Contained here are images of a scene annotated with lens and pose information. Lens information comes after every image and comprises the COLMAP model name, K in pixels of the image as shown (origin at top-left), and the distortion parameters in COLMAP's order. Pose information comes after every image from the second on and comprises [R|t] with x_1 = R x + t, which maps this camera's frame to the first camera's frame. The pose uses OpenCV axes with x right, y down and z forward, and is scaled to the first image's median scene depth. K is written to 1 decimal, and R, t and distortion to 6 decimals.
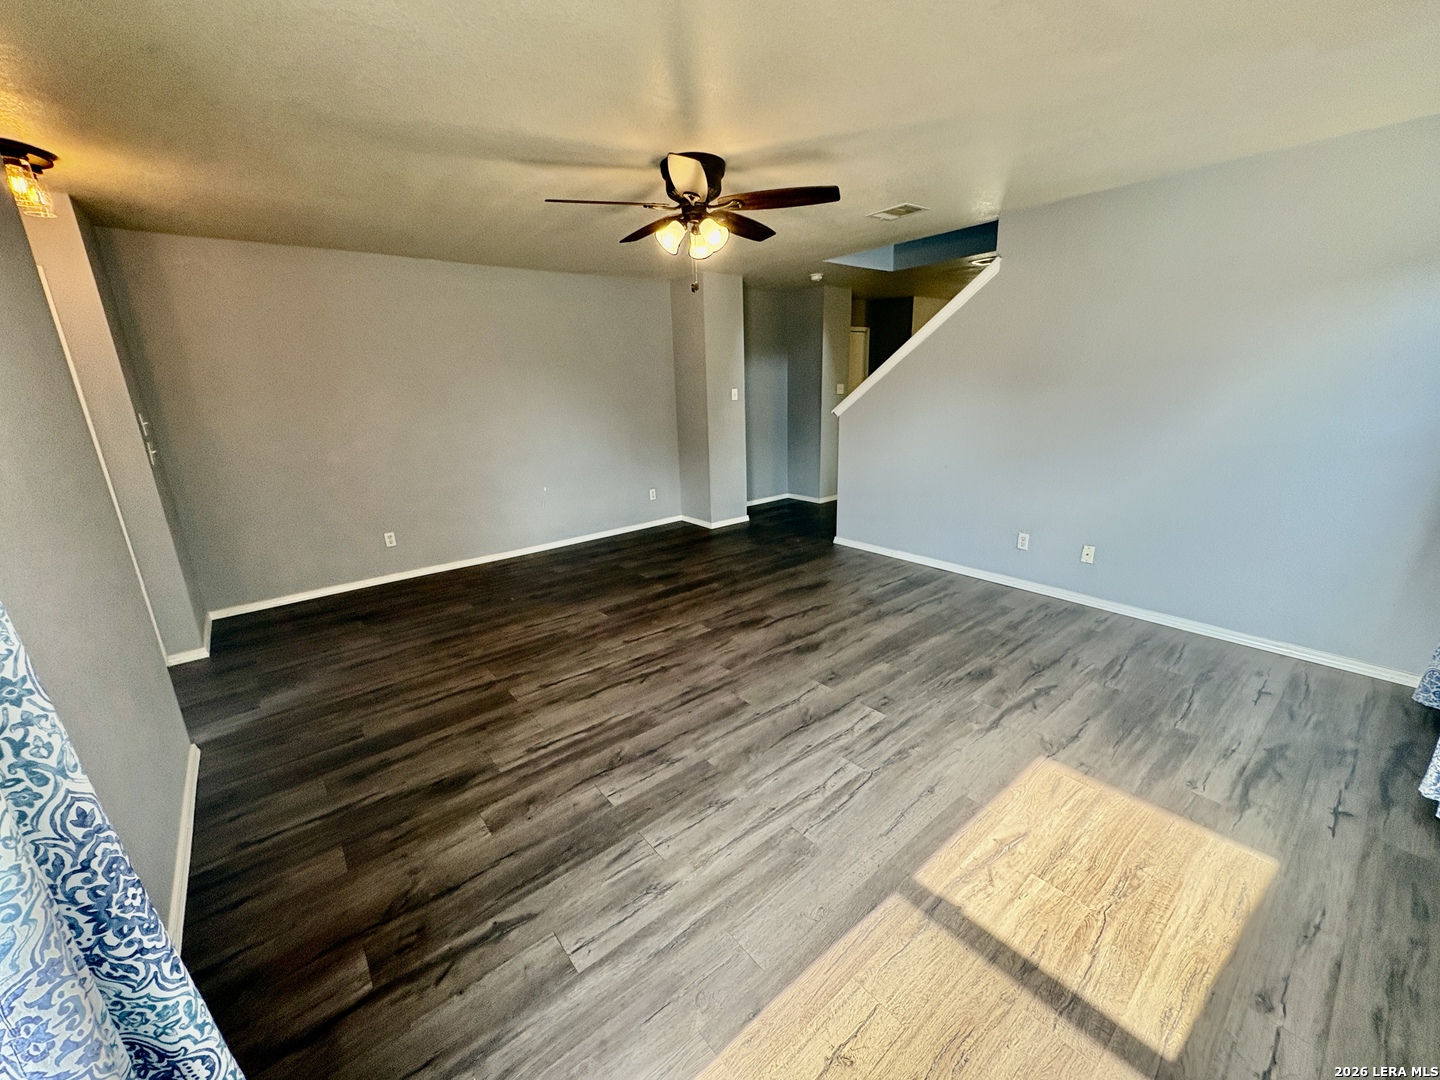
lens RADIAL K [[574.2, 0, 727.9], [0, 574.2, 537.1], [0, 0, 1]] dist [-0.002546, 0.000819]
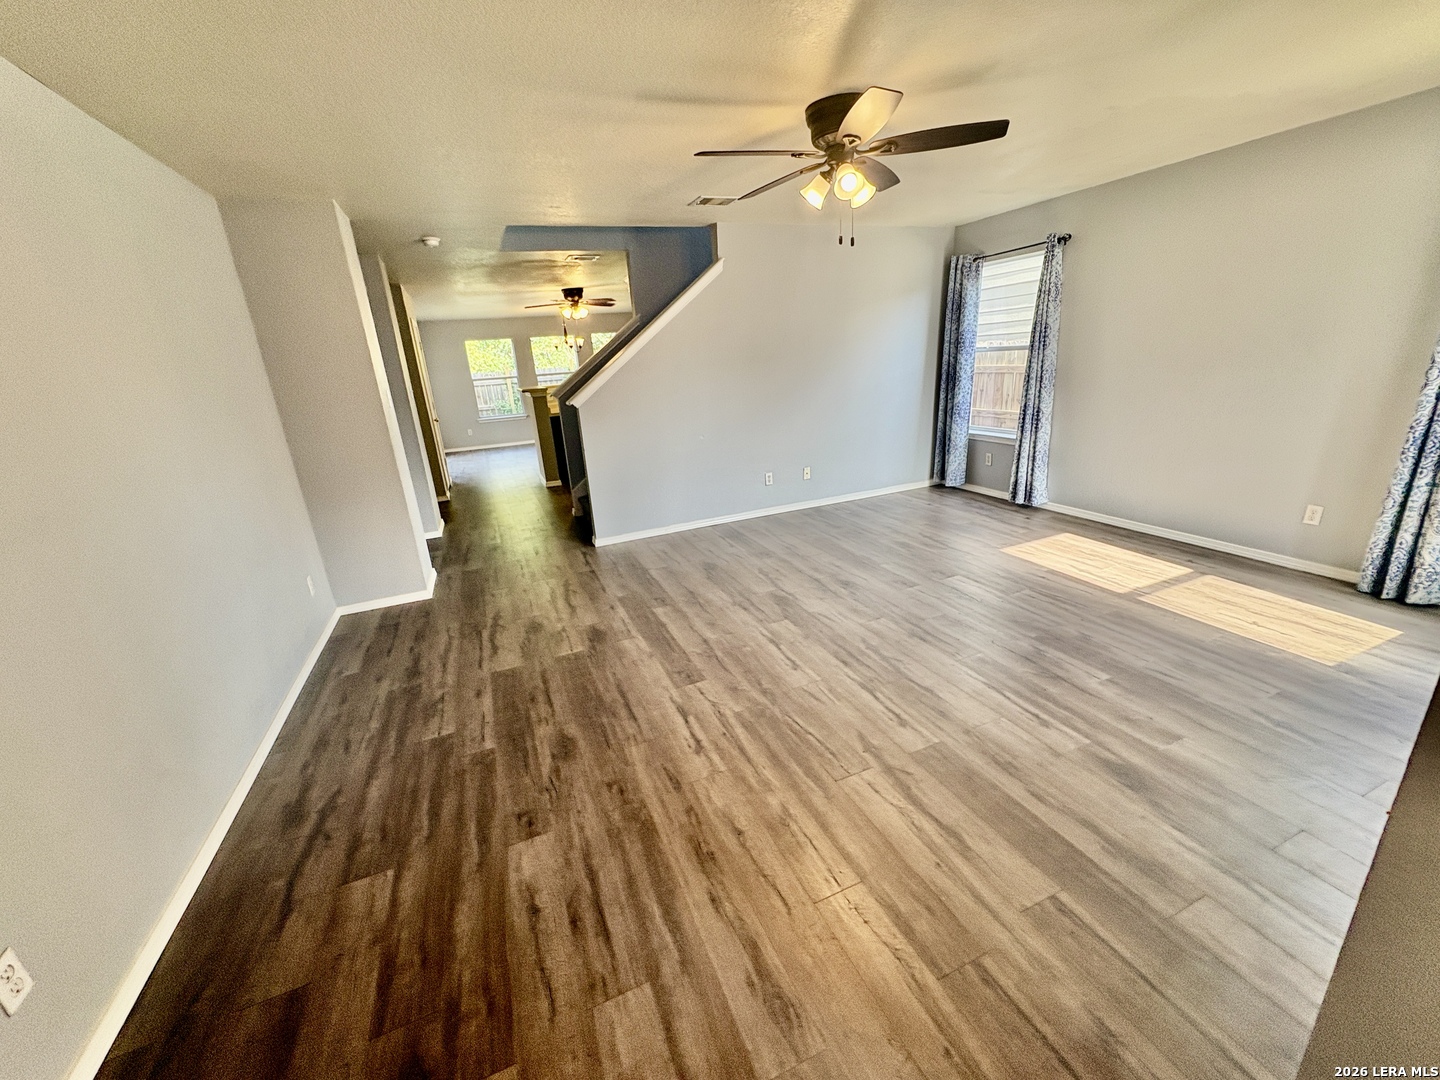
lens RADIAL K [[574.2, 0, 715.1], [0, 574.2, 536.5], [0, 0, 1]] dist [-0.002546, 0.000819]
pose [[0.295596, -0.277729, 0.914051, -0.810283], [0.311900, 0.932433, 0.182449, -0.155737], [-0.902963, 0.231162, 0.362247, 0.693045]]
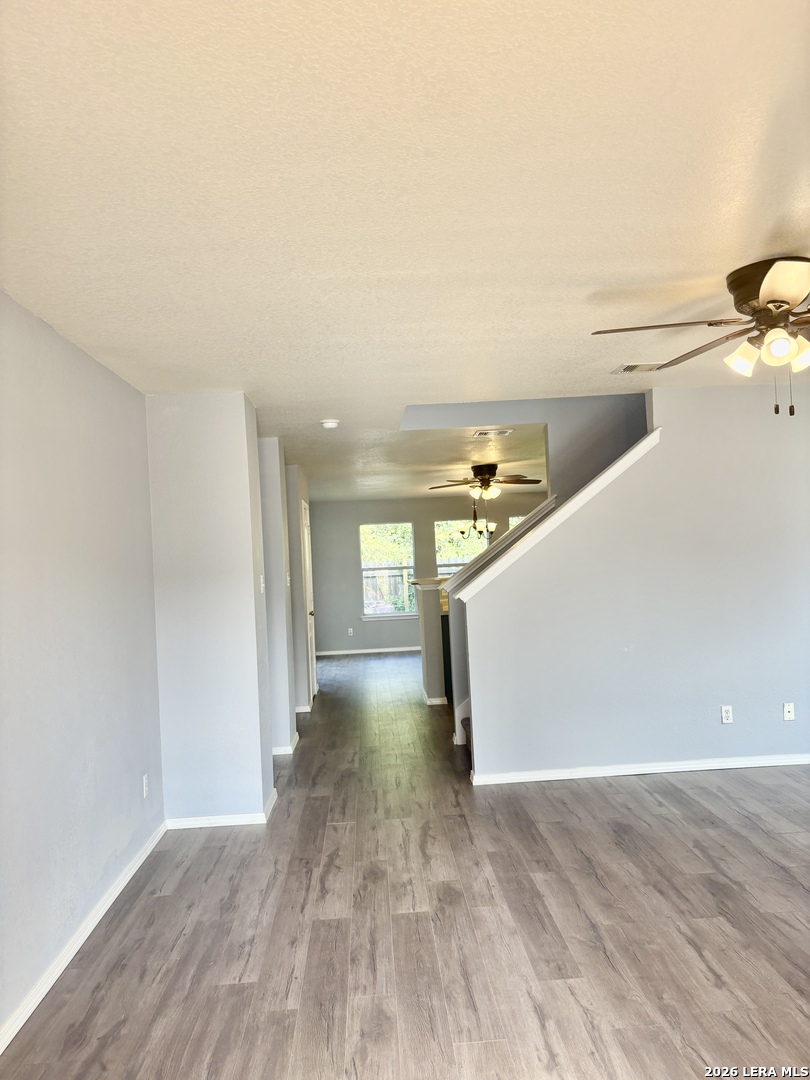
lens RADIAL K [[814.5, 0, 405.2], [0, 814.5, 538.4], [0, 0, 1]] dist [0.035716, -0.037310]
pose [[0.600154, 0.021405, 0.799598, -0.893693], [0.246093, 0.946214, -0.210040, -0.115997], [-0.761087, 0.322832, 0.562607, 0.588377]]
